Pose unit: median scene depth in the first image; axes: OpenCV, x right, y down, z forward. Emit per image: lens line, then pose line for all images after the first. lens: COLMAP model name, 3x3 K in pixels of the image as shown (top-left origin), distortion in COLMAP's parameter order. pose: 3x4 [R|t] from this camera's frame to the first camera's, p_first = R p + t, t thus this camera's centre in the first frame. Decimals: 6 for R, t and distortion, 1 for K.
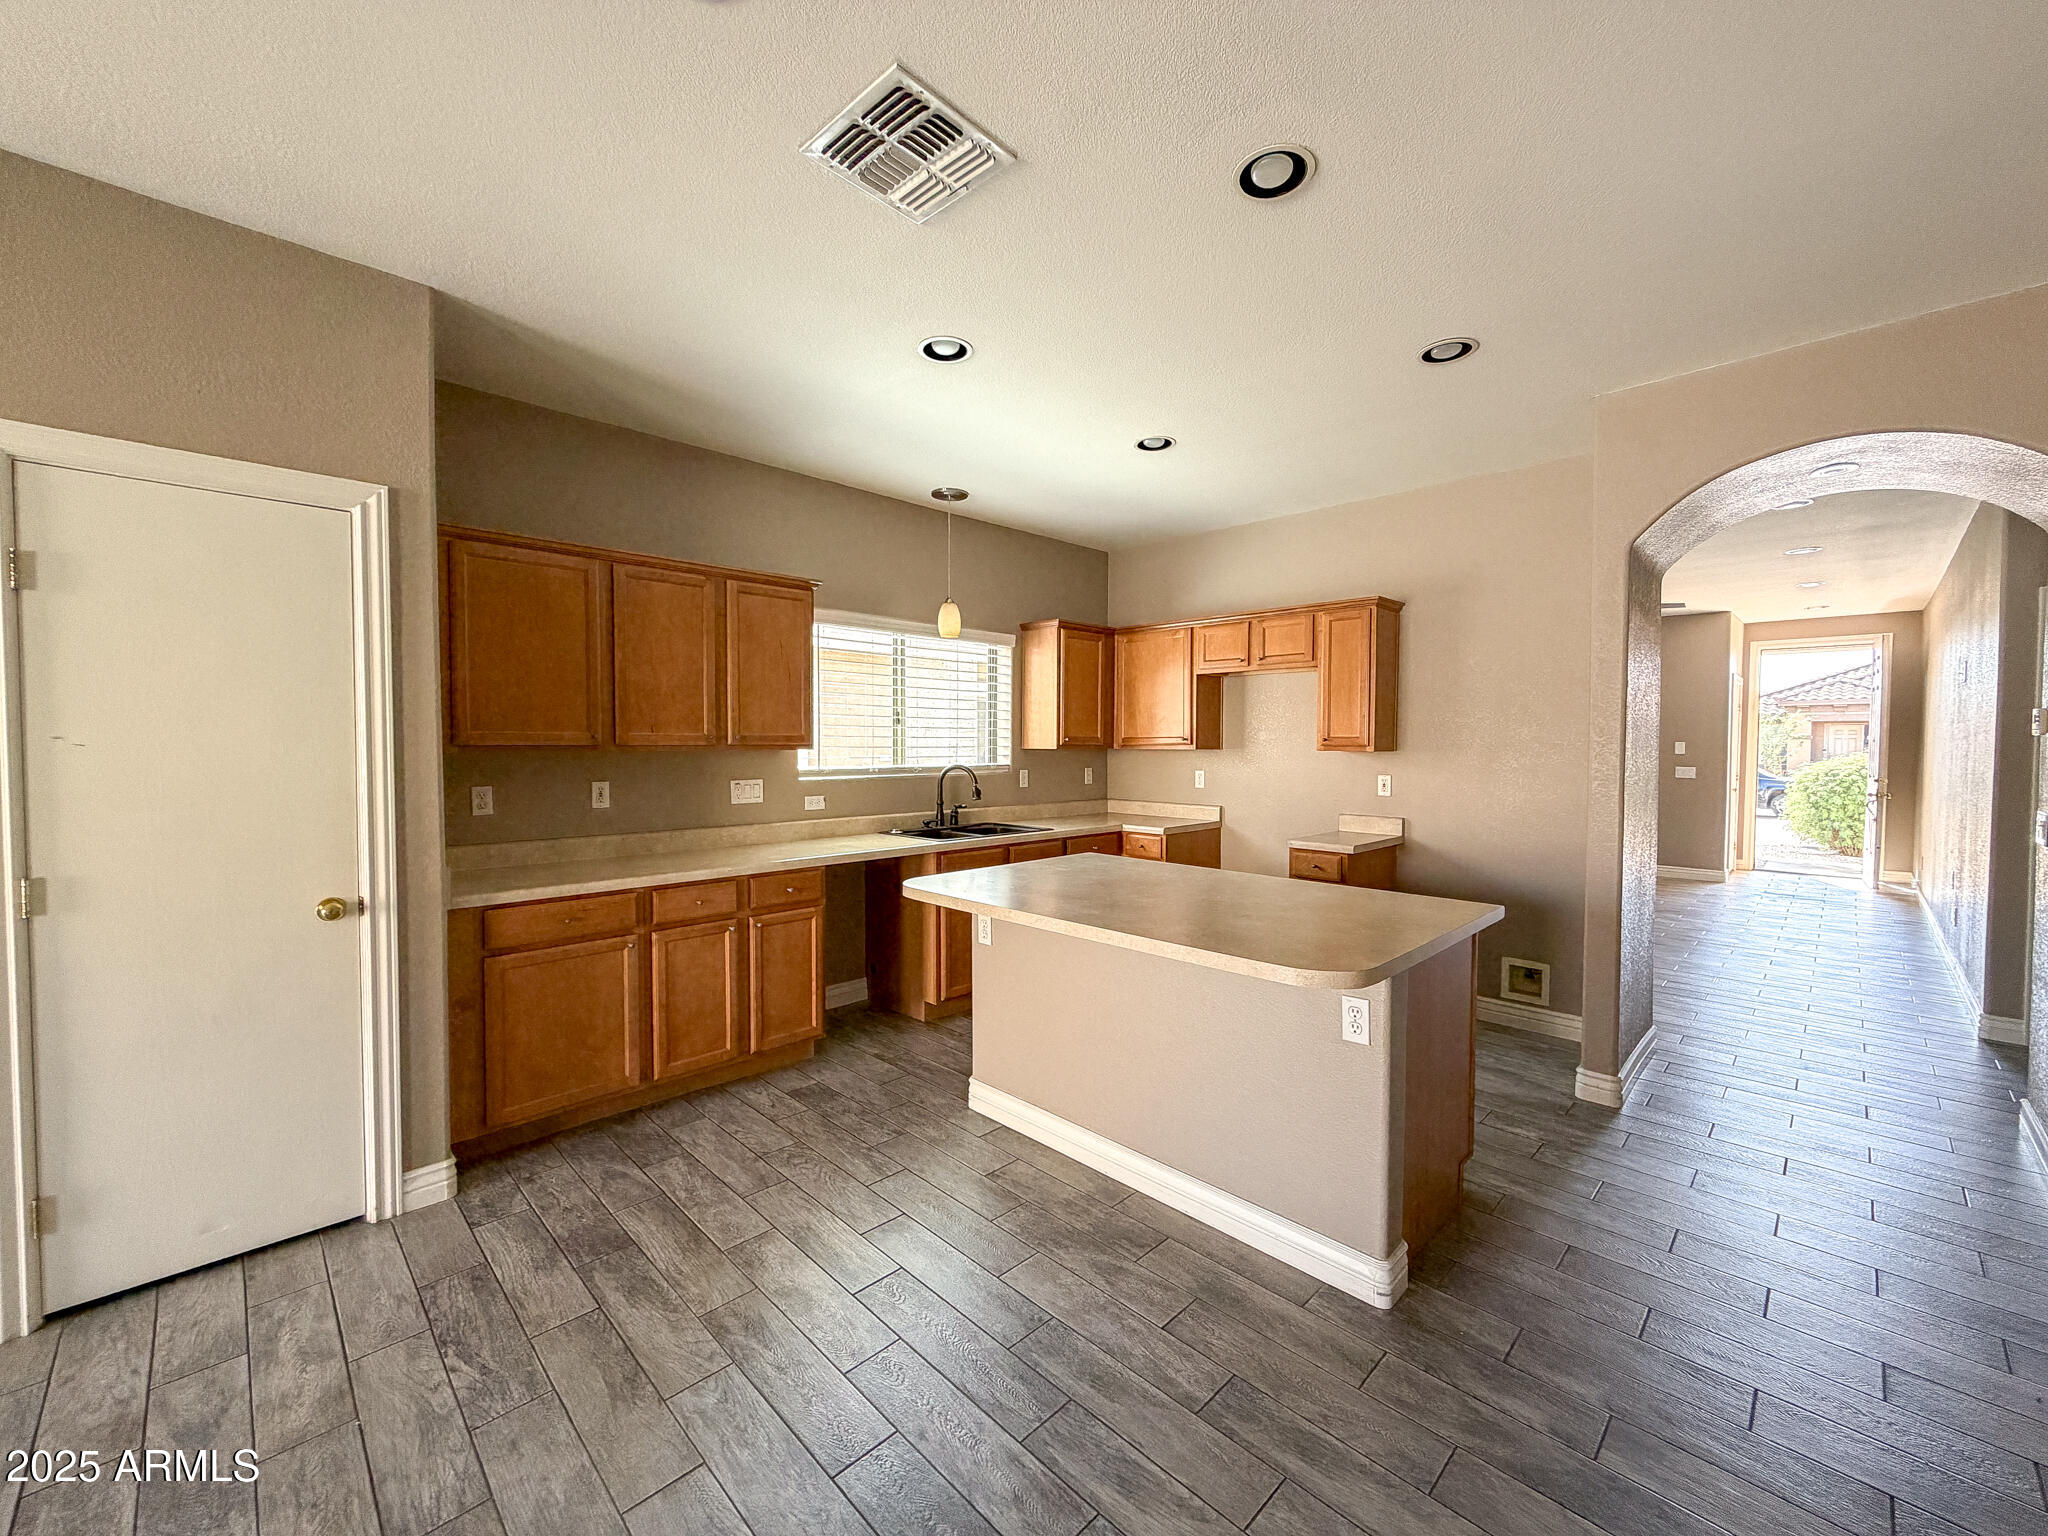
lens RADIAL K [[817.6, 0, 1018.2], [0, 817.6, 766.8], [0, 0, 1]] dist [-0.000321, 0.000134]
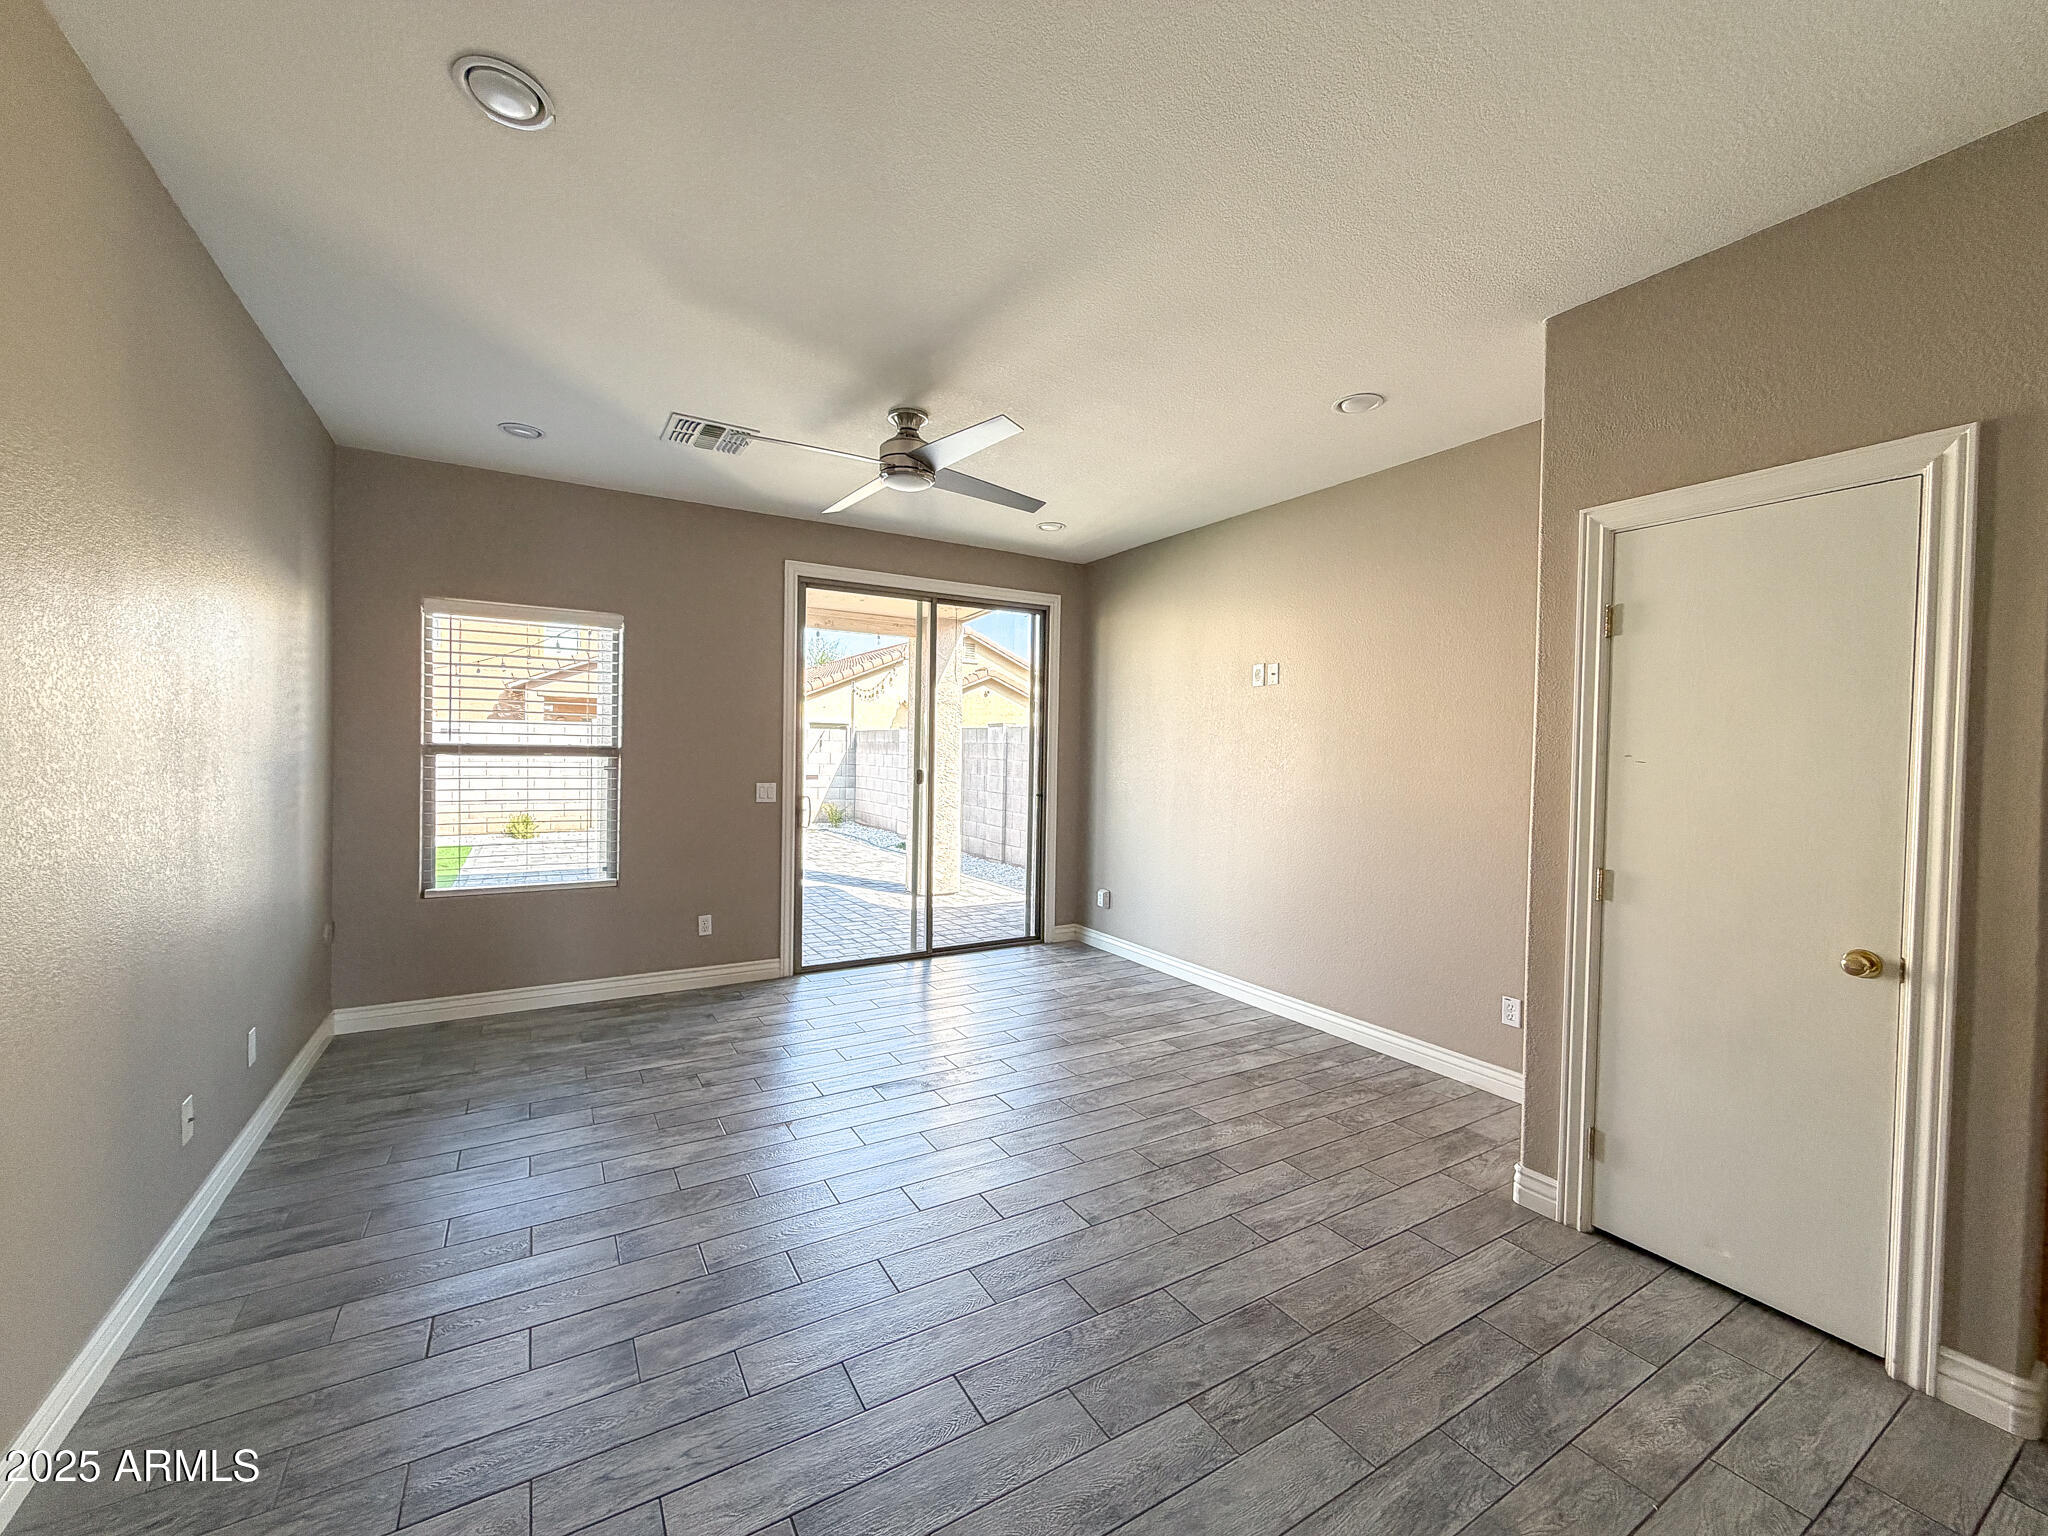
lens RADIAL K [[817.6, 0, 1018.2], [0, 817.6, 766.8], [0, 0, 1]] dist [-0.000321, 0.000134]
pose [[-0.238399, 0.011552, -0.971099, 0.094993], [-0.048096, 0.998562, 0.023686, -0.002423], [0.969976, 0.052352, -0.237501, 0.197235]]
